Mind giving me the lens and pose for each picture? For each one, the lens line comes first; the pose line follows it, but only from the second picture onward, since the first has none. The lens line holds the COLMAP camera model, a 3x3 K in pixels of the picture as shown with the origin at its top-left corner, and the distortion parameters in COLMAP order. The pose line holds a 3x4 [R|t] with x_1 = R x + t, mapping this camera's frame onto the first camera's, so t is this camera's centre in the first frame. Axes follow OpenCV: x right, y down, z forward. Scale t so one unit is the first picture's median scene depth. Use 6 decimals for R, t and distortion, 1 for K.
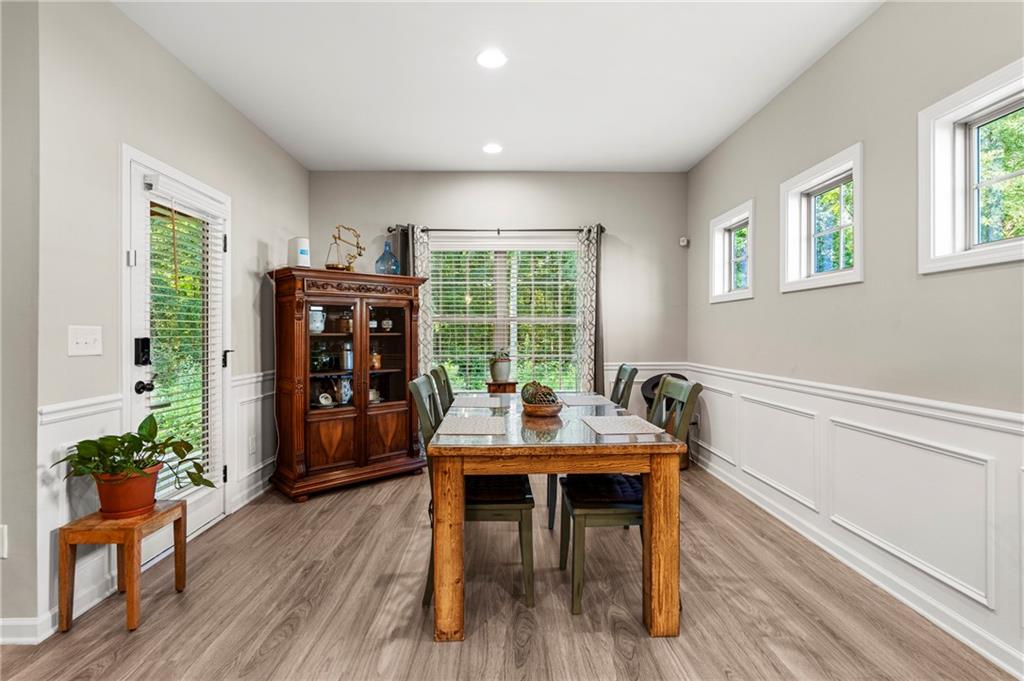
lens RADIAL K [[478.3, 0, 510.8], [0, 478.3, 345.5], [0, 0, 1]] dist [-0.006769, -0.000588]
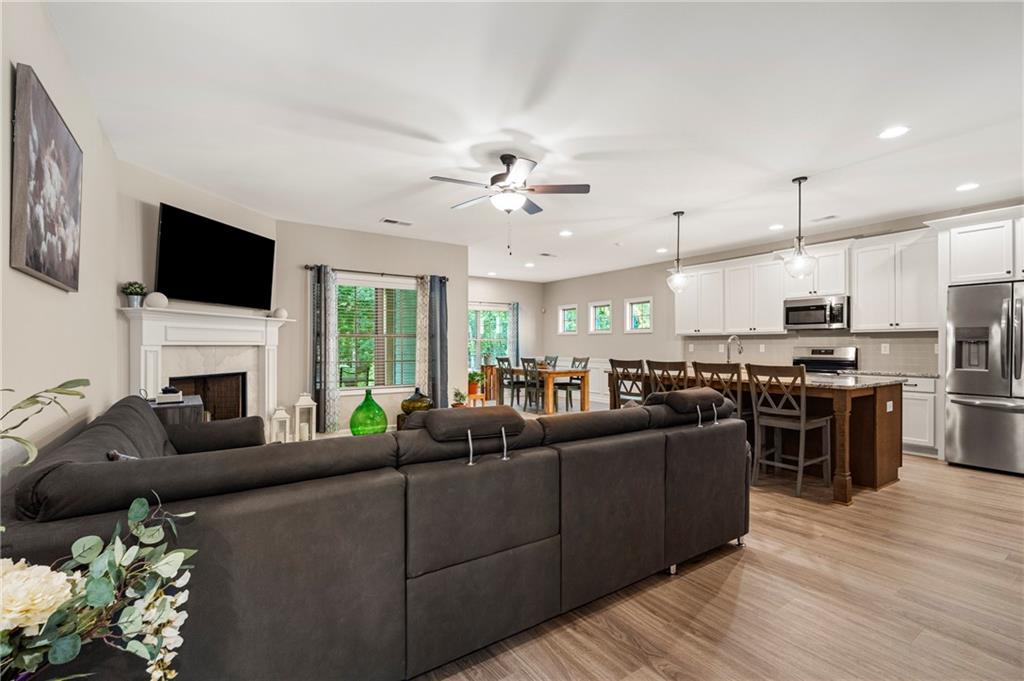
lens RADIAL K [[454.9, 0, 523.0], [0, 454.9, 346.0], [0, 0, 1]] dist [-0.000535, 0.000412]
pose [[0.822175, 0.004089, 0.569220, -1.302836], [0.008722, 0.999766, -0.019779, 0.025155], [-0.569168, 0.021226, 0.821947, -1.106311]]
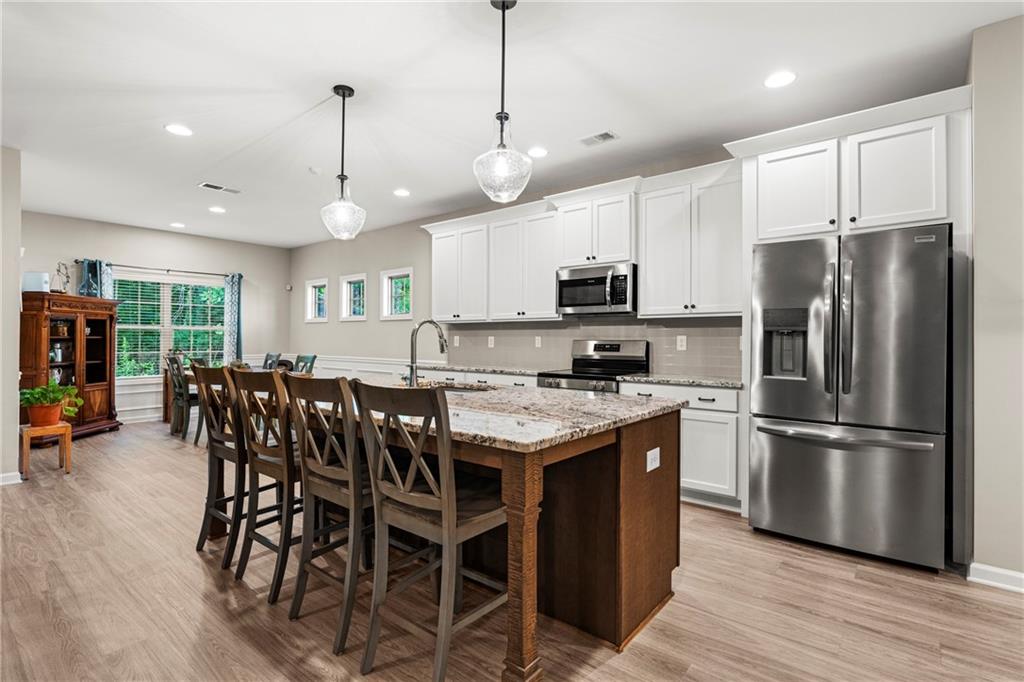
lens RADIAL K [[478.3, 0, 521.3], [0, 478.3, 339.9], [0, 0, 1]] dist [-0.006769, -0.000588]
pose [[0.631394, 0.005542, 0.775442, -0.564904], [0.010067, 0.999832, -0.015343, 0.021064], [-0.775397, 0.017494, 0.631232, -0.960436]]
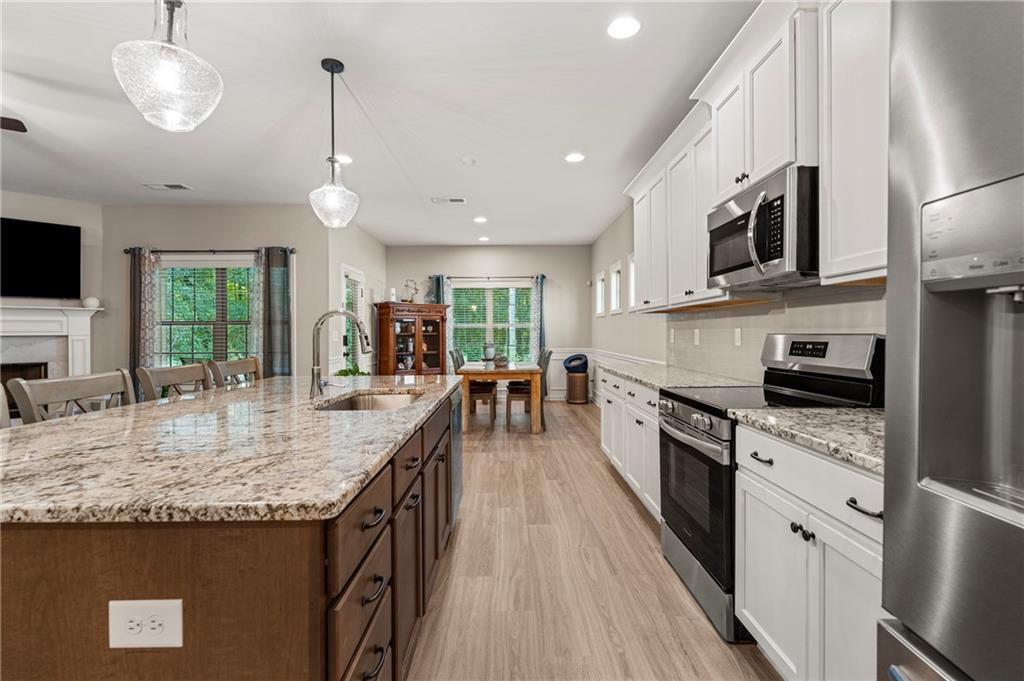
lens RADIAL K [[478.3, 0, 520.2], [0, 478.3, 333.0], [0, 0, 1]] dist [-0.006769, -0.000588]
pose [[0.999953, -0.002231, 0.009430, 0.091462], [0.002433, 0.999766, -0.021502, 0.016416], [-0.009380, 0.021524, 0.999724, -0.964707]]
